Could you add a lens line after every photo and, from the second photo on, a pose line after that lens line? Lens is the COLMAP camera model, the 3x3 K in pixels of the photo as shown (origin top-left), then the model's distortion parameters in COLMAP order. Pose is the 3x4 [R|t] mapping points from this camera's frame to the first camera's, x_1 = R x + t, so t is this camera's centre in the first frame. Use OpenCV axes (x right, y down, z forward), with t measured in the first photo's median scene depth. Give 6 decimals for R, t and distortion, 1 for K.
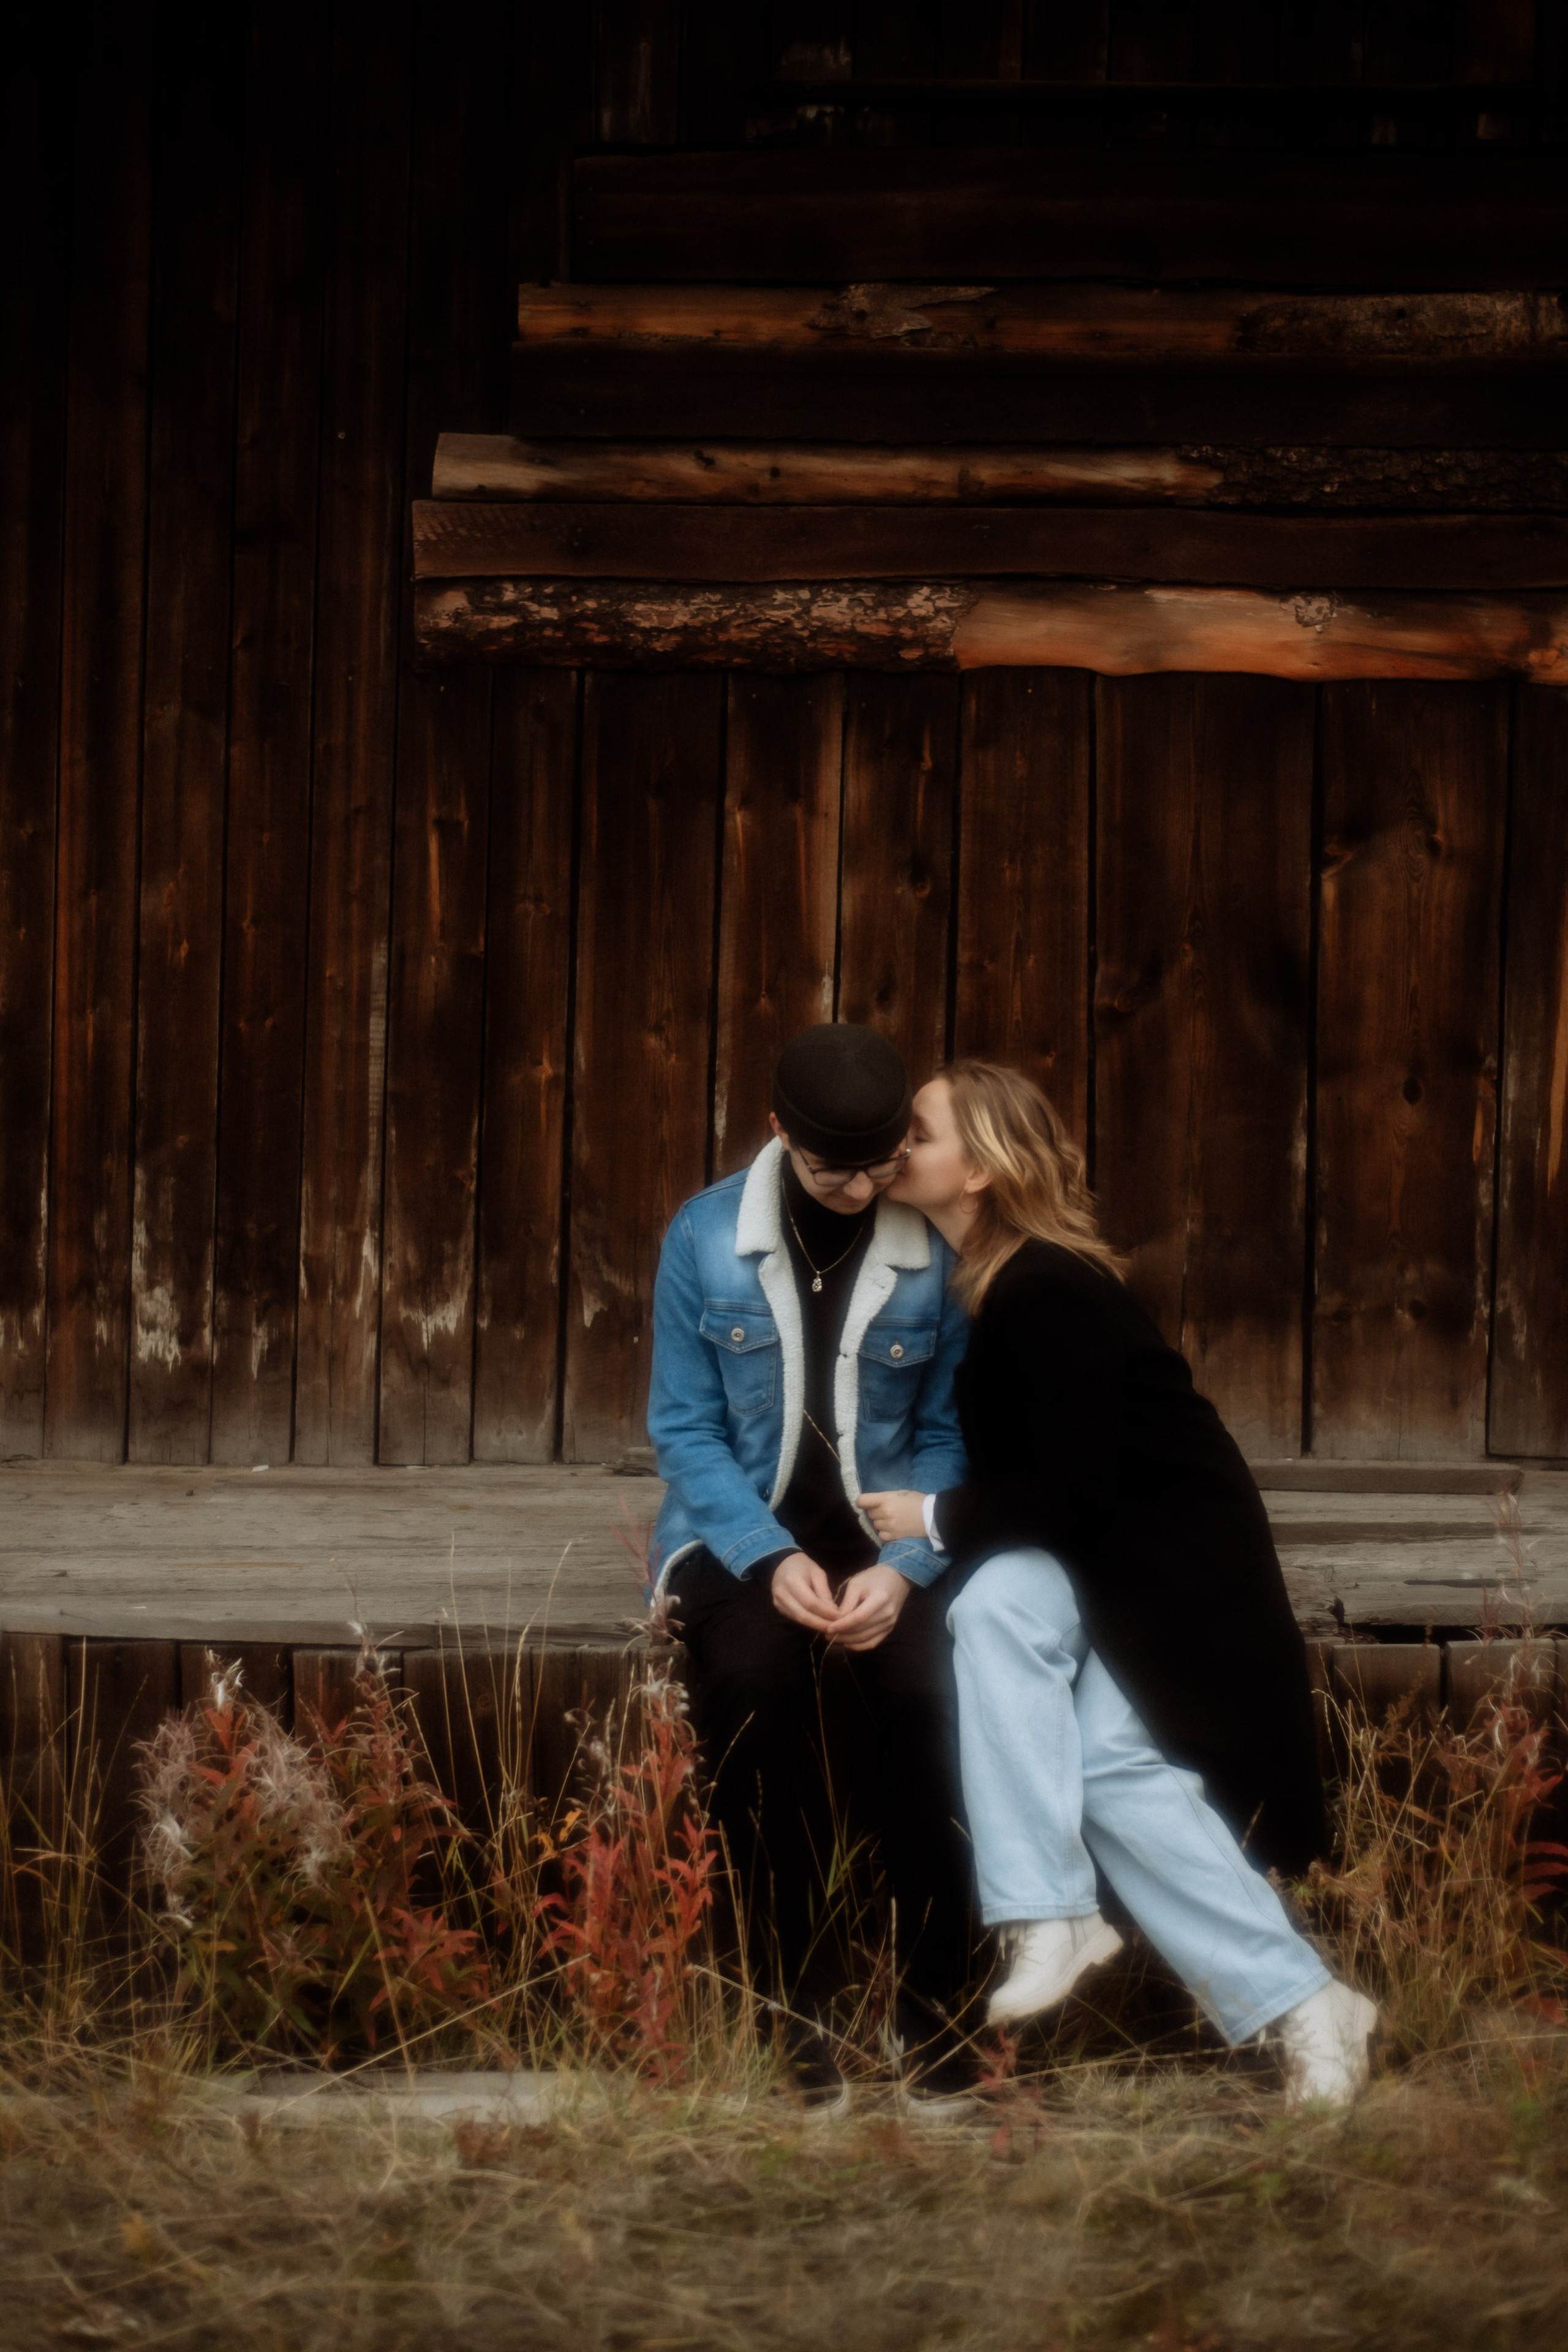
lens RADIAL K [[3302.0, 0, 790.6], [0, 3302.0, 1085.2], [0, 0, 1]] dist [0.025935, 0.030943]
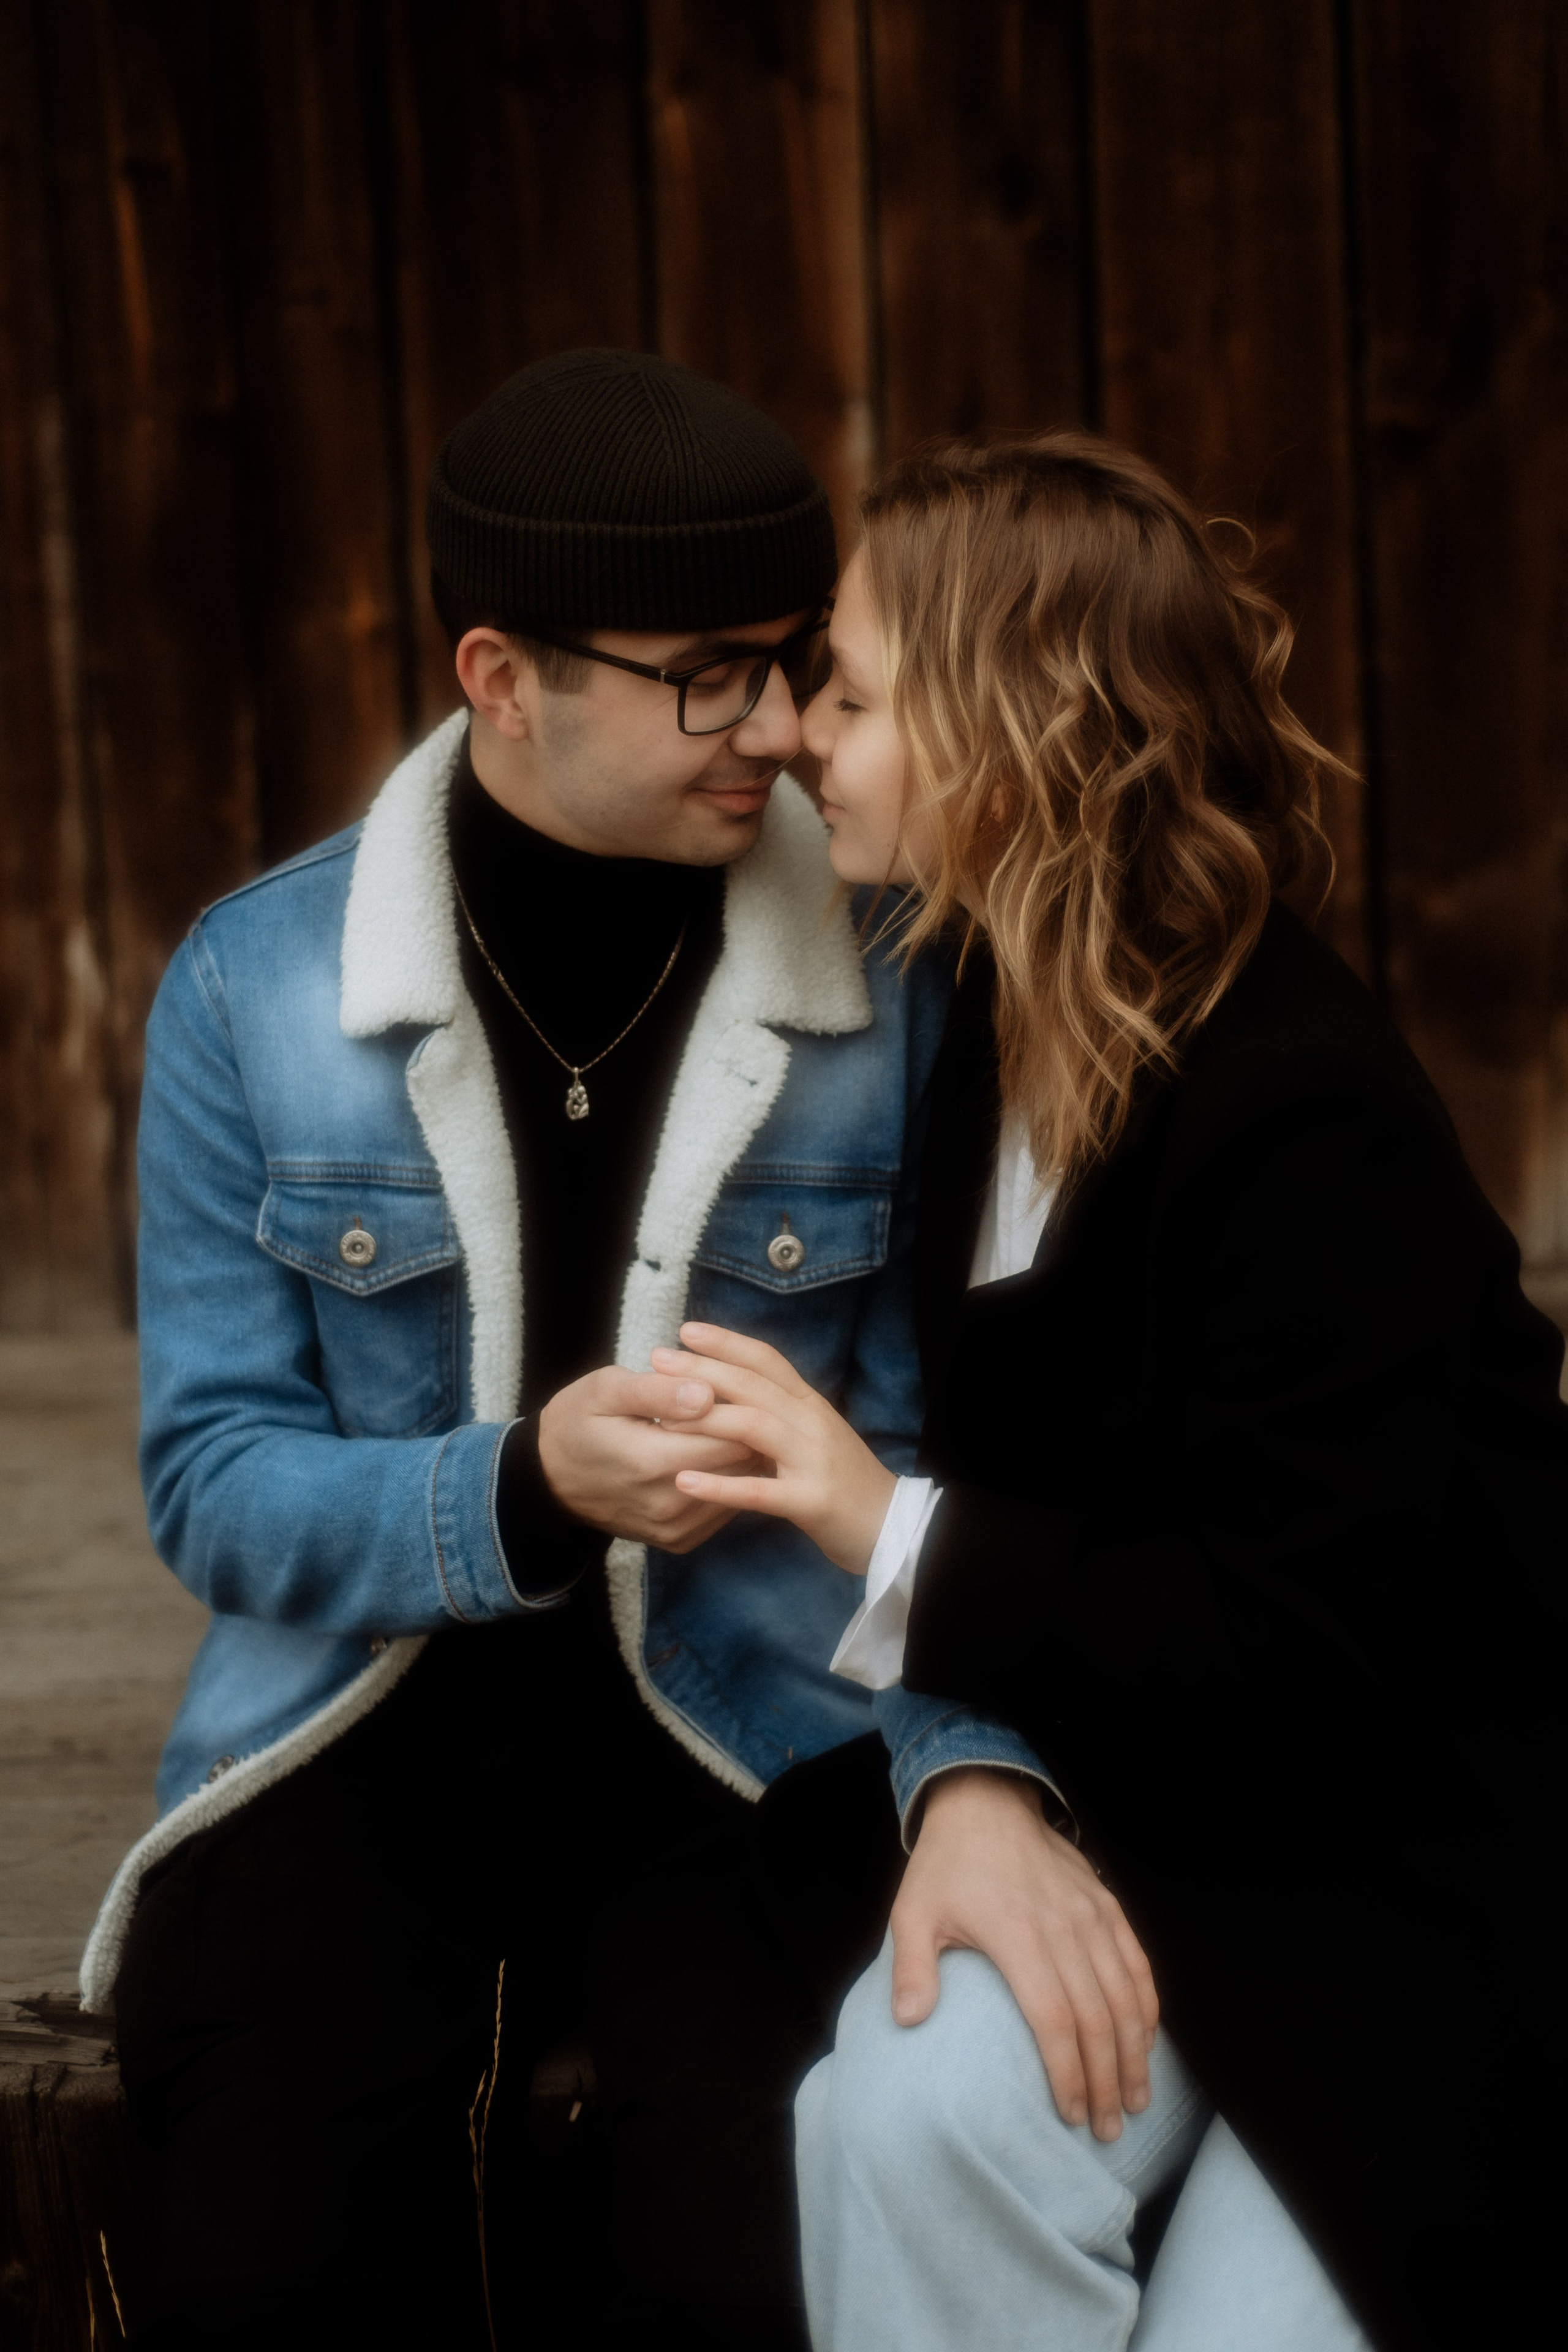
lens RADIAL K [[3302.0, 0, 790.6], [0, 3302.0, 1085.2], [0, 0, 1]] dist [0.025935, 0.030943]
pose [[0.991594, -0.049342, -0.119610, 0.059533], [0.064482, 0.989905, 0.126211, 0.008273], [0.112175, -0.132863, 0.984766, 0.456590]]
